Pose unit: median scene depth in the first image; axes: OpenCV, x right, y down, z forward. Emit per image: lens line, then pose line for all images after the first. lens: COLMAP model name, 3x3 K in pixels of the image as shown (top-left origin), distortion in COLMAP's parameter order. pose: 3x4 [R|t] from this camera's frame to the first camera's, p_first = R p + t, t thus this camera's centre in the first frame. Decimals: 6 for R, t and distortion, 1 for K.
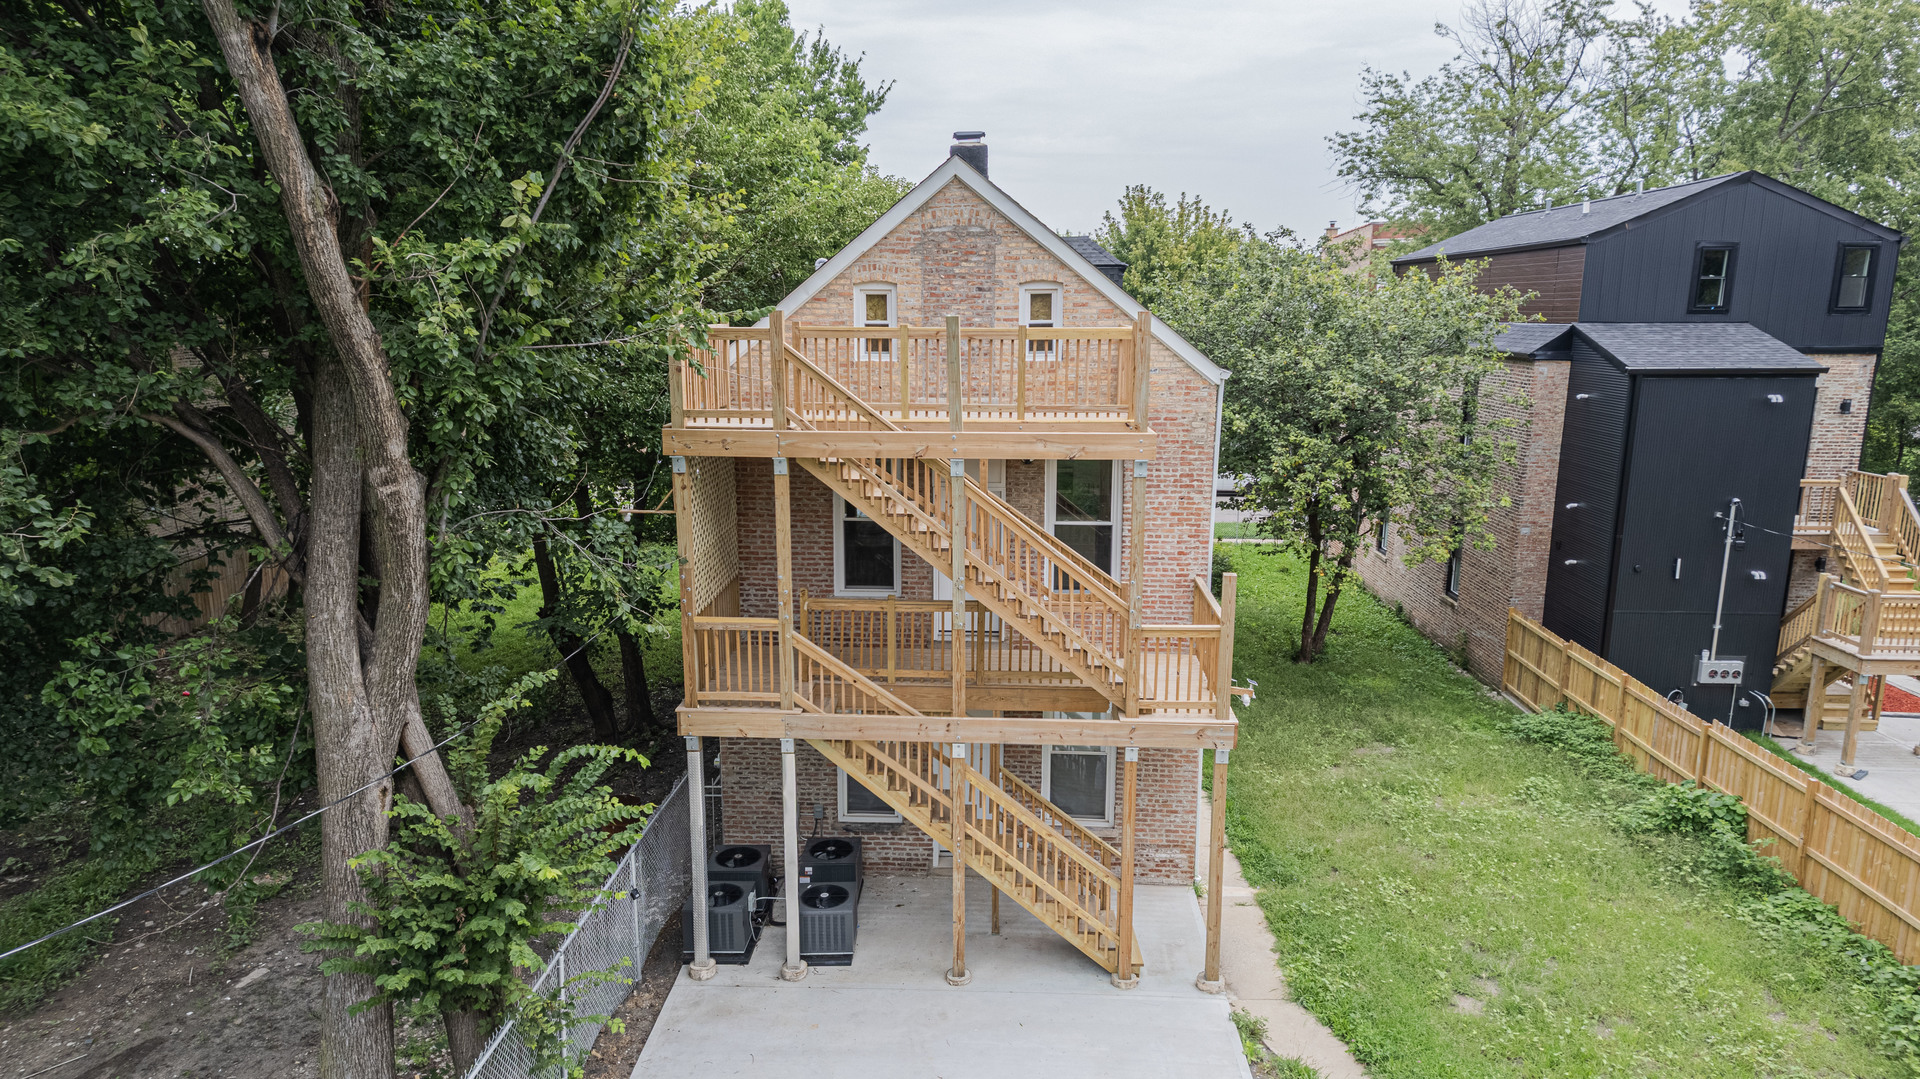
lens RADIAL K [[1235.5, 0, 955.5], [0, 1235.5, 548.0], [0, 0, 1]] dist [0.092723, -0.088748]
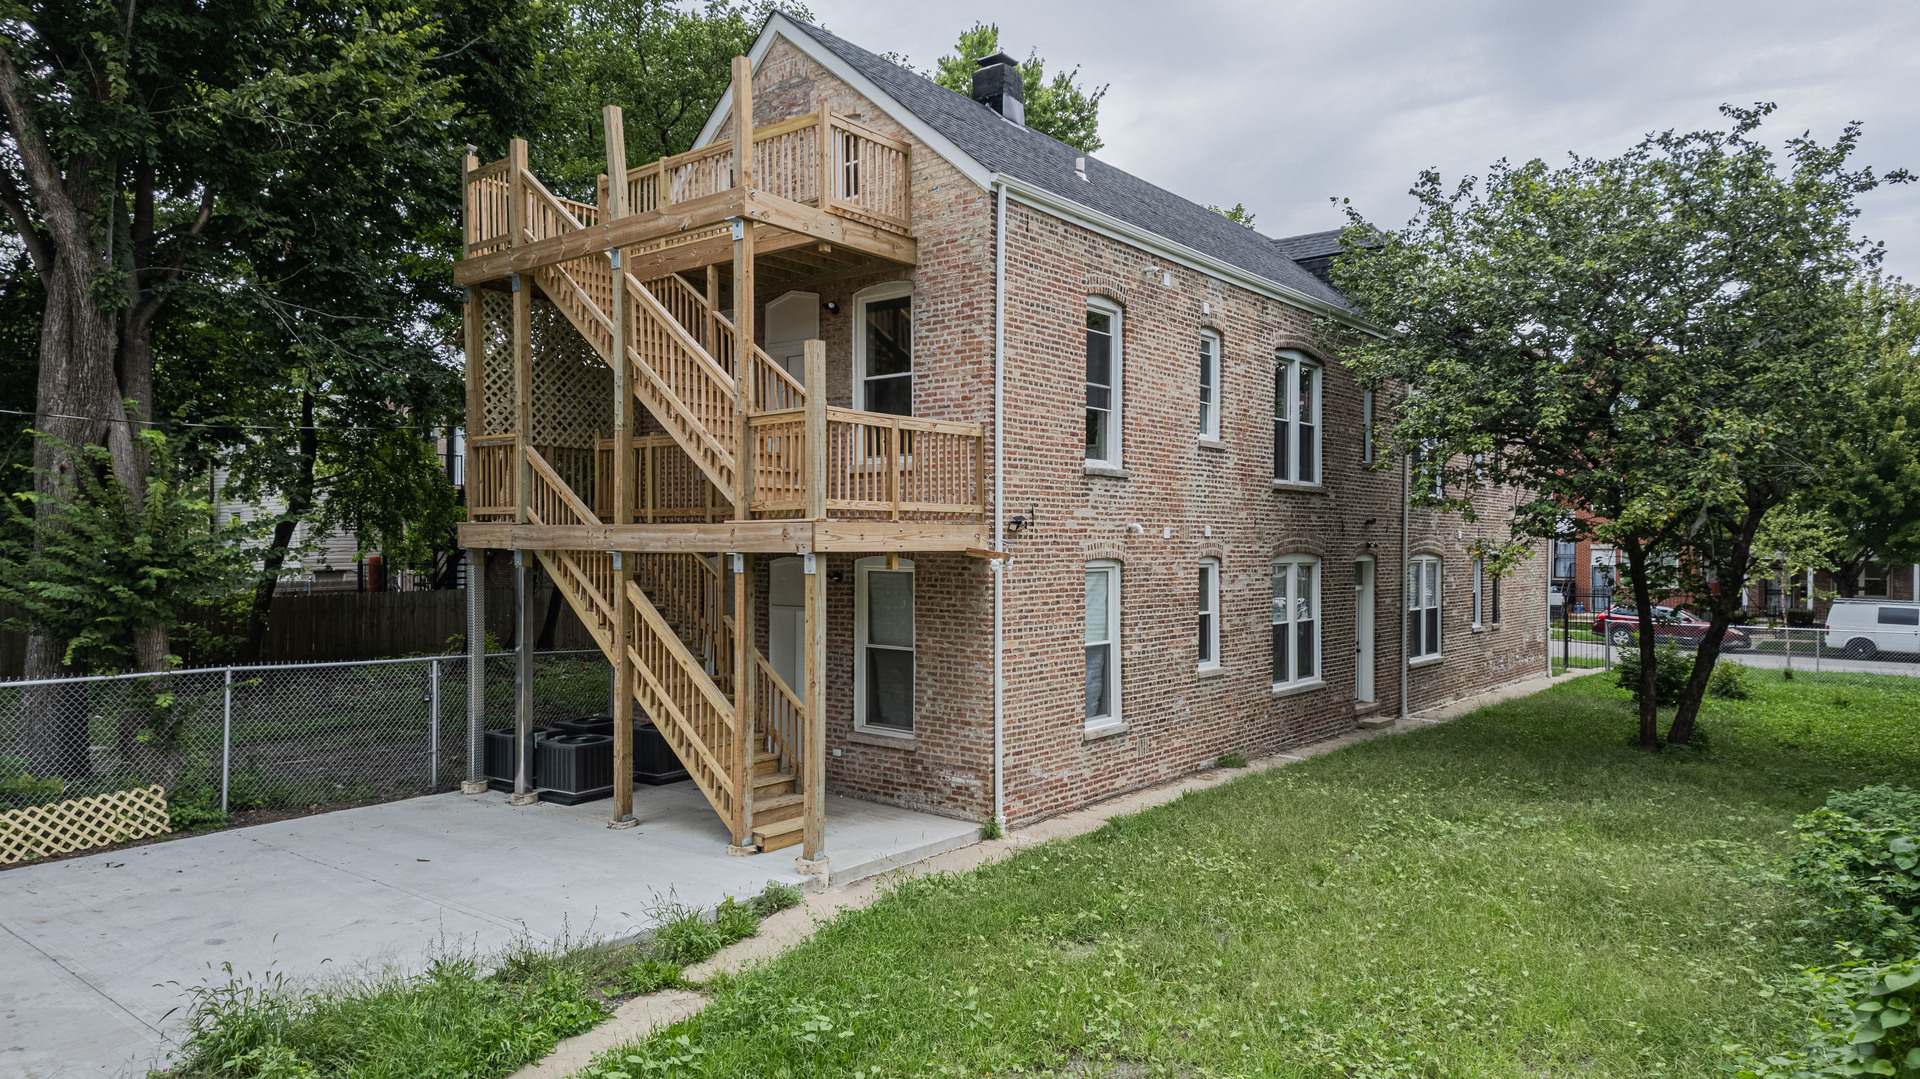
lens RADIAL K [[1235.5, 0, 955.5], [0, 1235.5, 548.0], [0, 0, 1]] dist [0.092723, -0.088748]
pose [[0.804798, 0.000217, -0.593549, 0.705126], [-0.119458, 0.979597, -0.161616, 0.251585], [0.581404, 0.200972, 0.788403, 0.364320]]
